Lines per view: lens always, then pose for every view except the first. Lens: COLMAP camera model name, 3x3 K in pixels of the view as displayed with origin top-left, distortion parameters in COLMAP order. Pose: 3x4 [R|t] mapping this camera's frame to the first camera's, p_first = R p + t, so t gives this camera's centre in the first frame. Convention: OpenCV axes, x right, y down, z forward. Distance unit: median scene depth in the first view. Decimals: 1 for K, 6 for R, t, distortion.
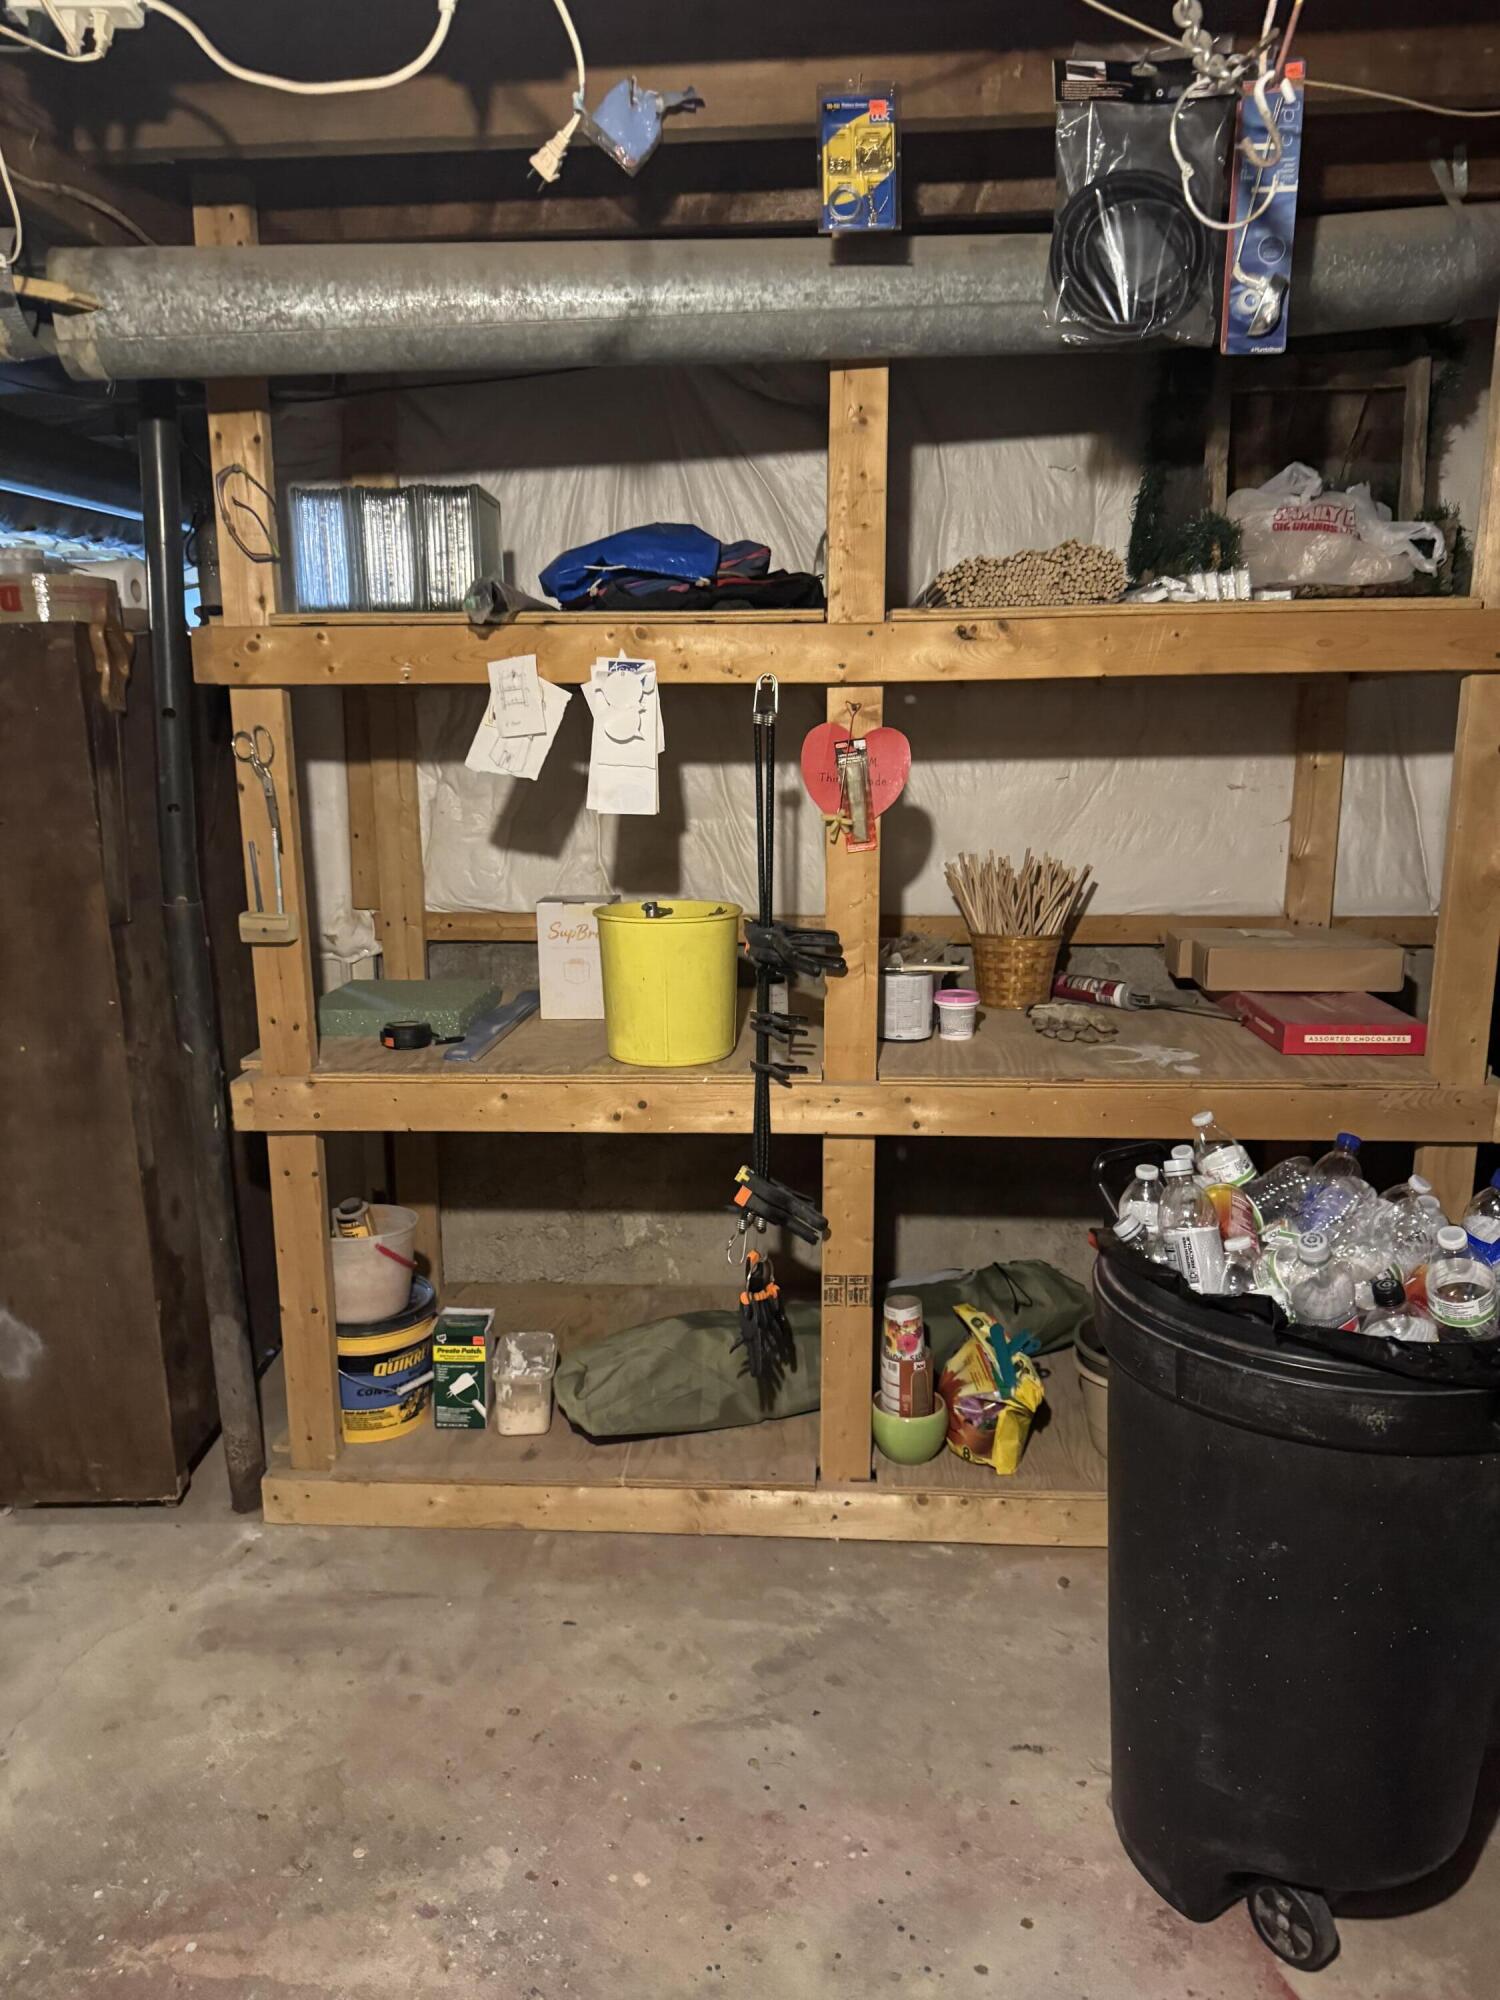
lens RADIAL K [[1418.3, 0, 741.7], [0, 1418.3, 1009.1], [0, 0, 1]] dist [0.020069, -0.024253]
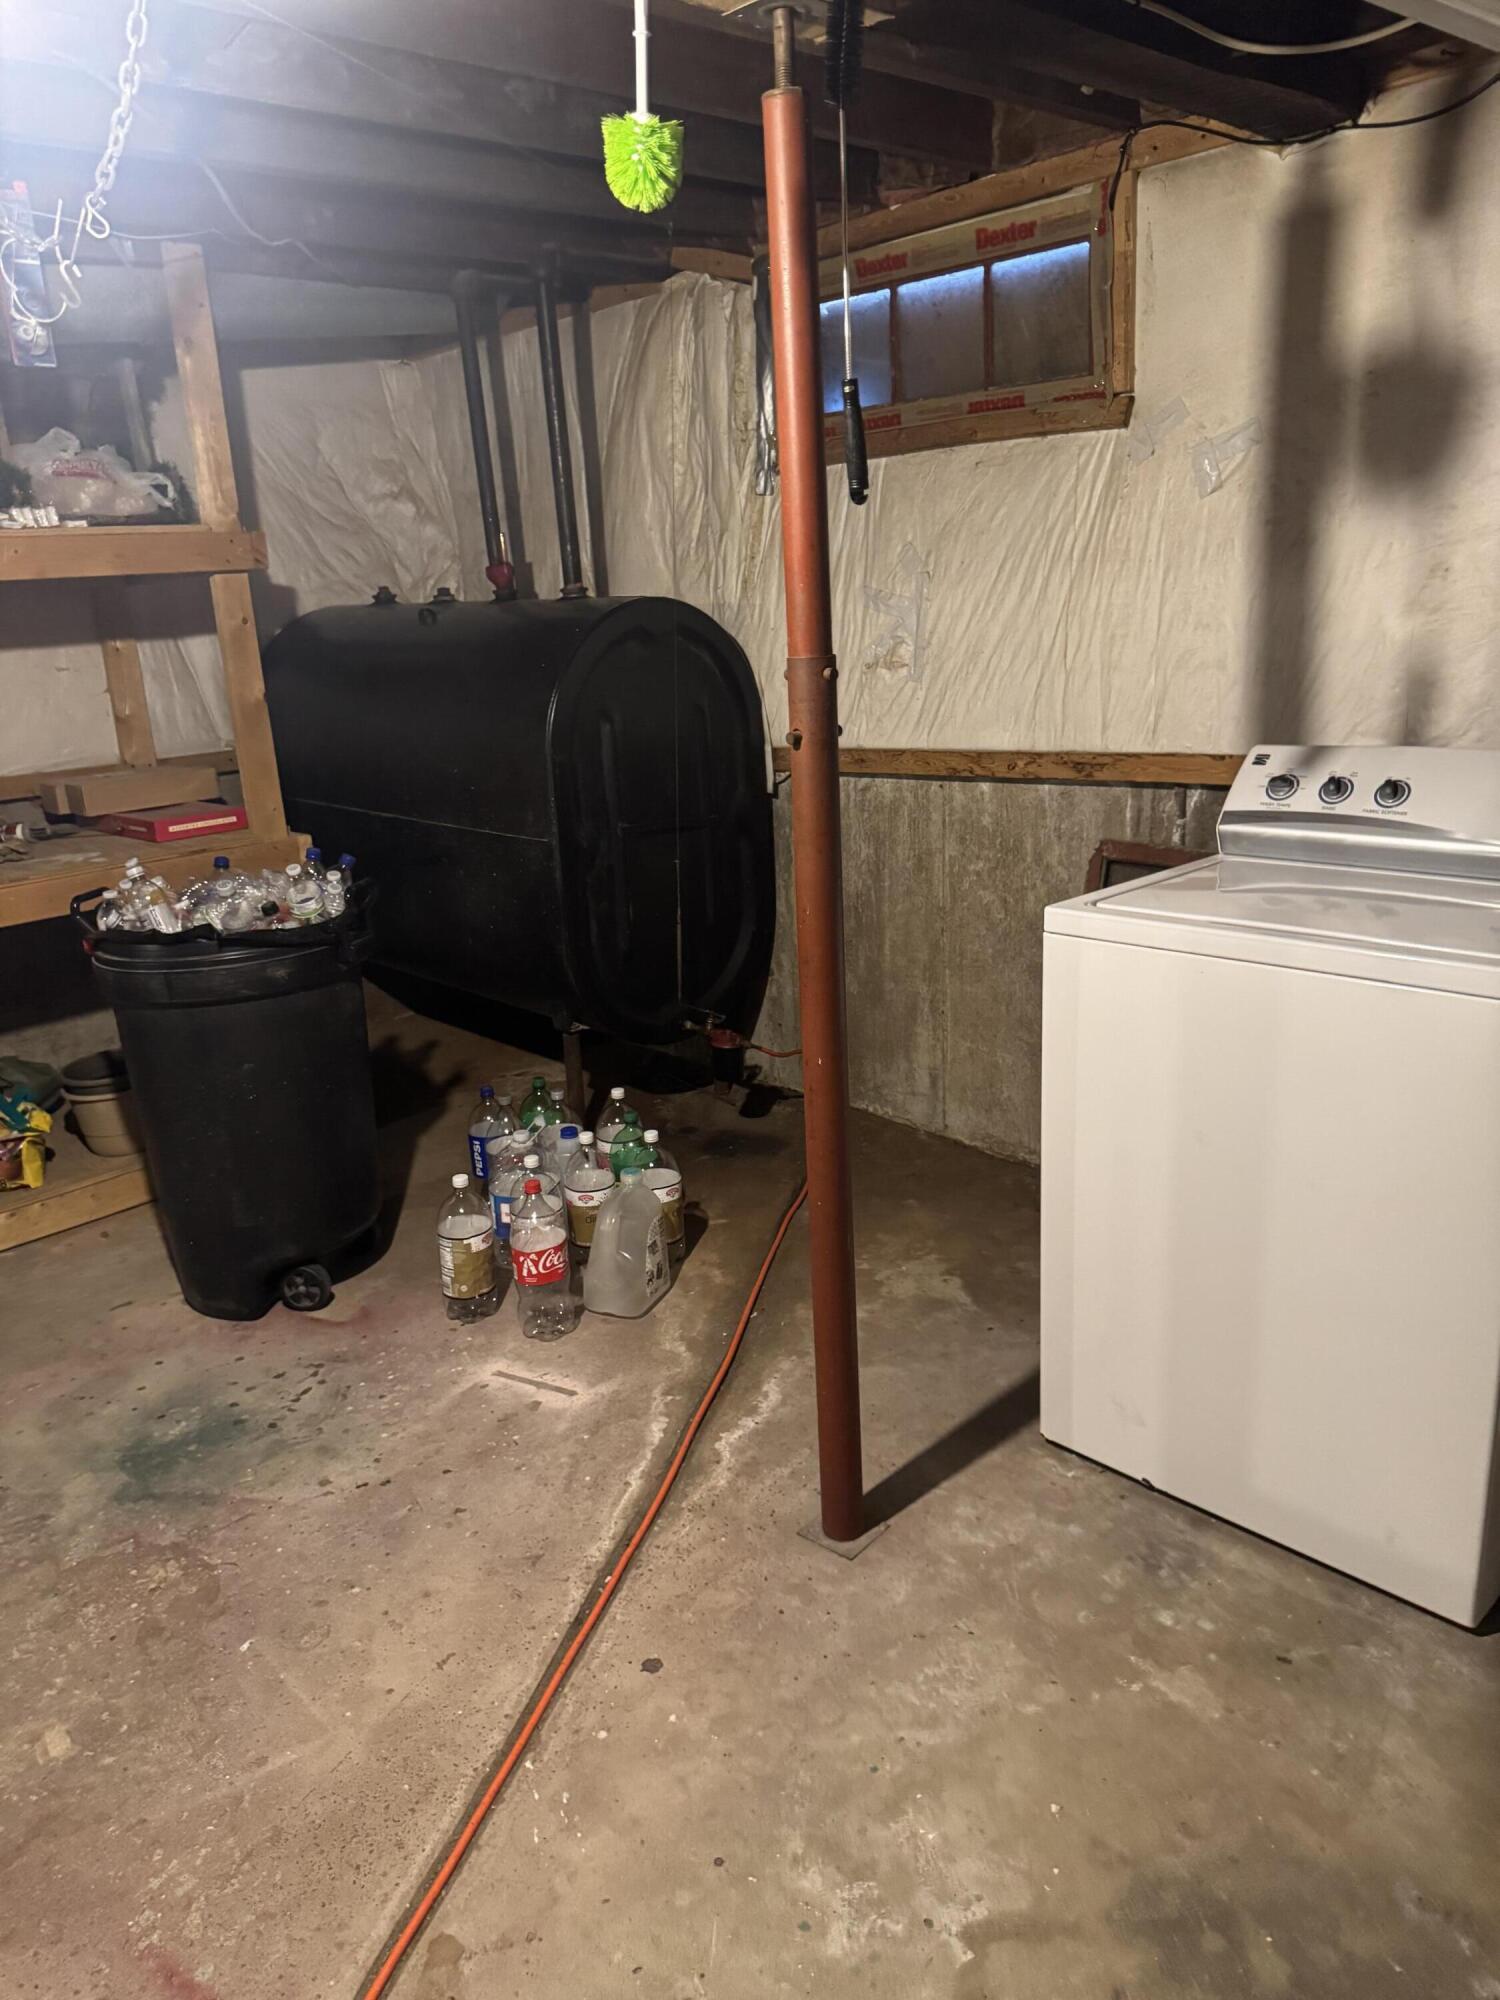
lens RADIAL K [[1418.3, 0, 734.0], [0, 1418.3, 981.4], [0, 0, 1]] dist [0.020069, -0.024253]
pose [[0.677563, -0.231066, 0.698224, -0.267966], [0.208654, 0.970750, 0.118775, 0.120185], [-0.705246, 0.065209, 0.705957, -0.431474]]
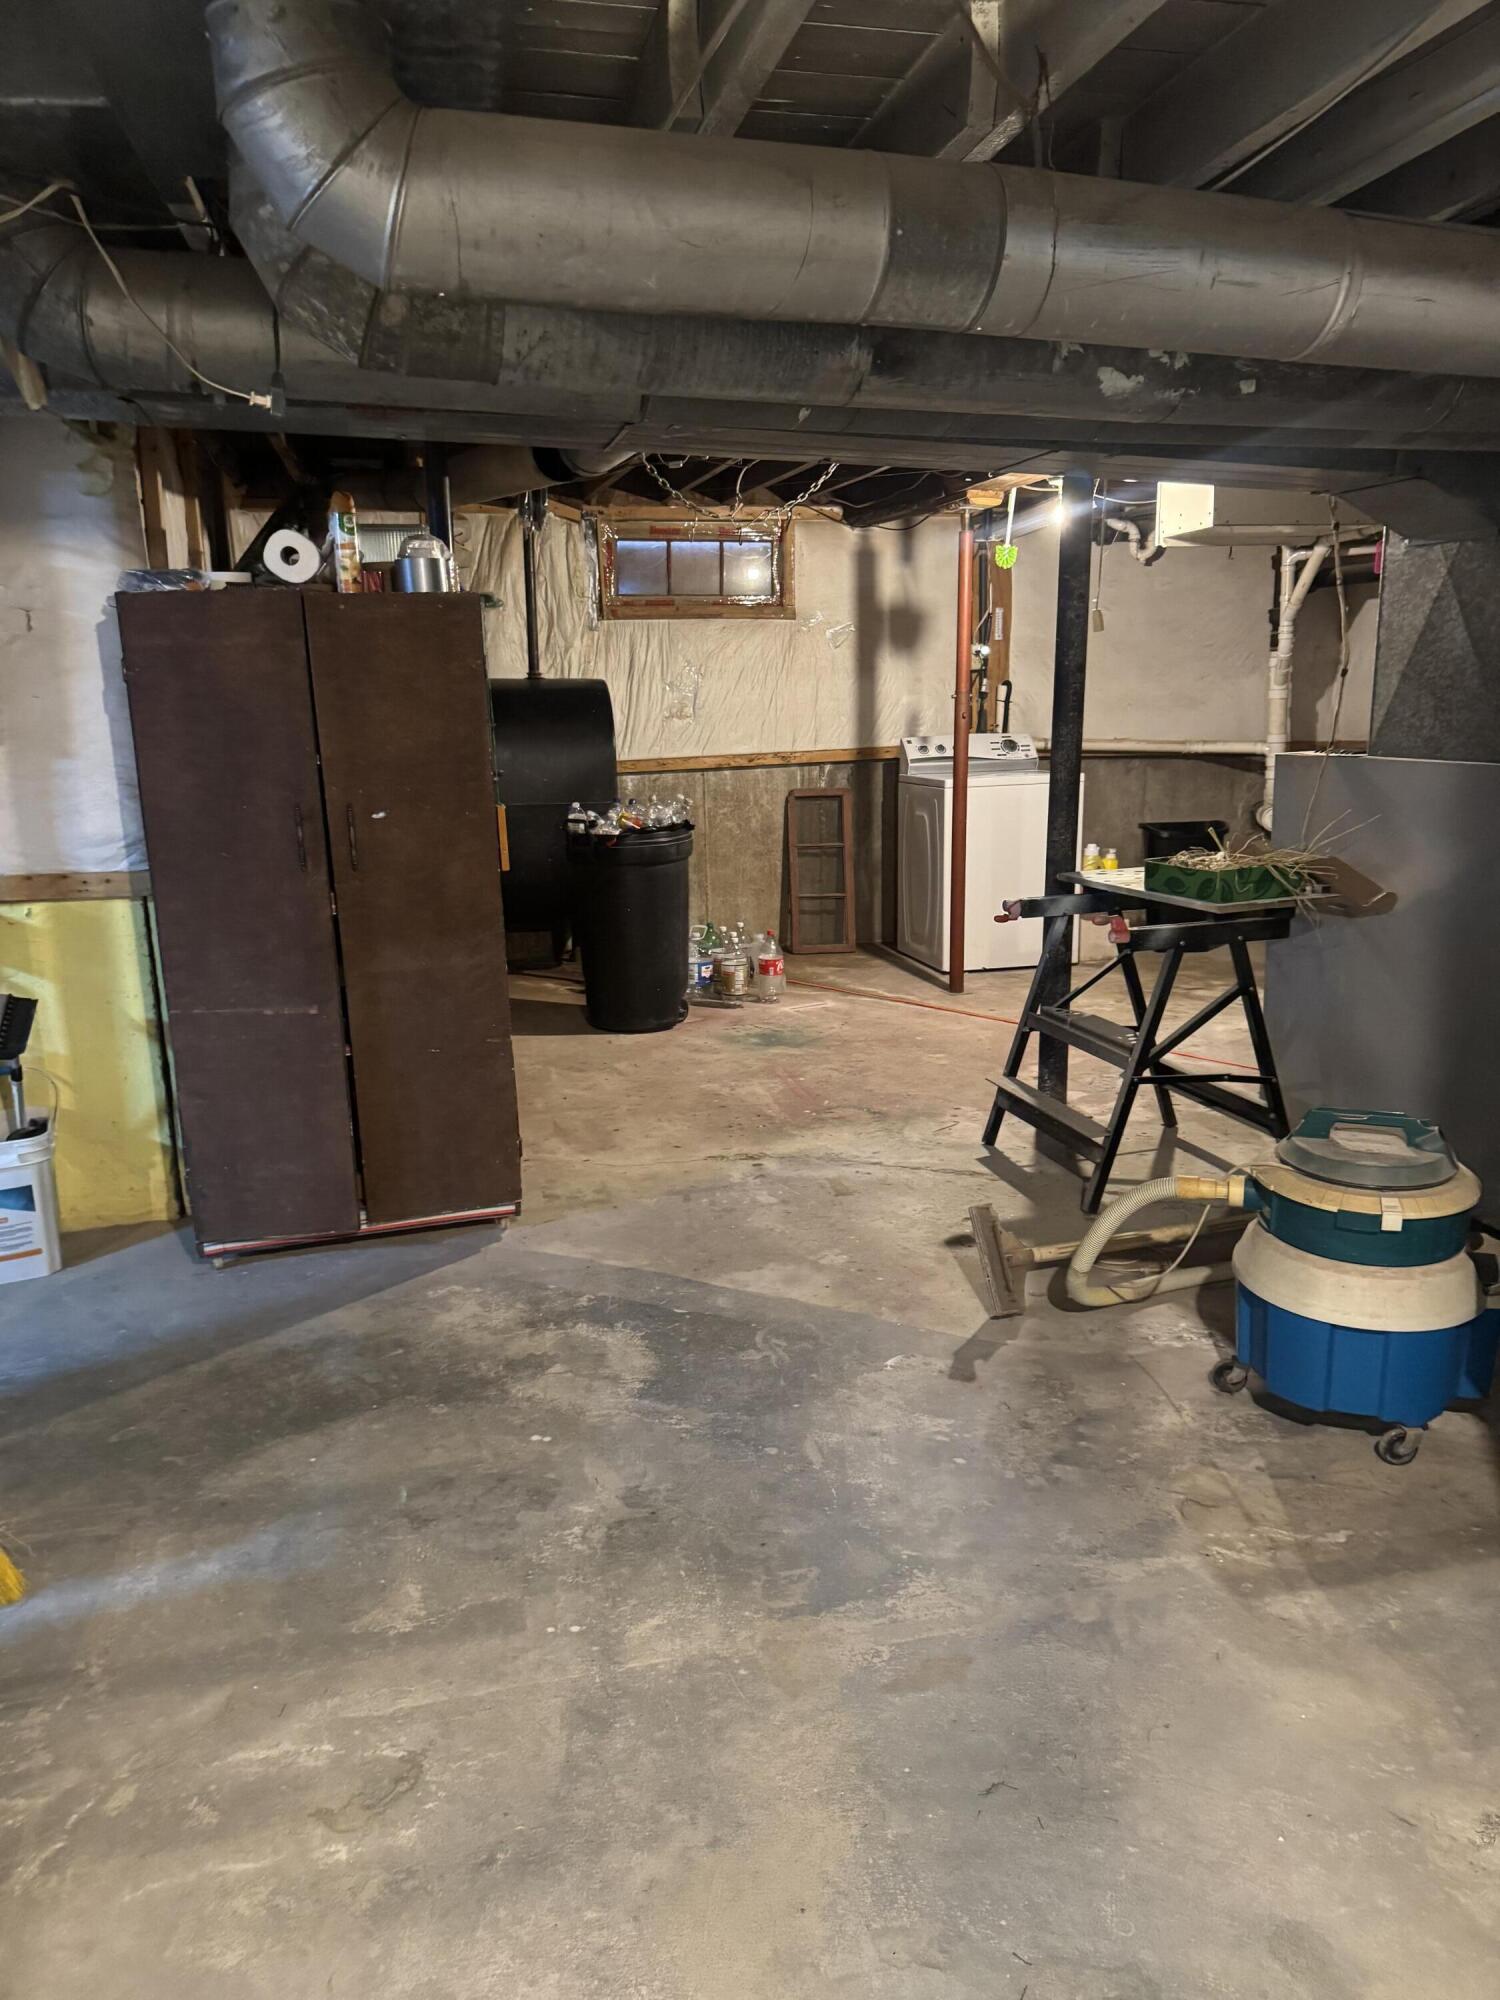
lens RADIAL K [[1418.3, 0, 750.3], [0, 1418.3, 1014.7], [0, 0, 1]] dist [0.020069, -0.024253]
pose [[-0.286980, -0.212731, 0.934017, -1.985962], [0.219682, 0.934430, 0.280323, -0.194916], [-0.932407, 0.285633, -0.221429, 1.097852]]
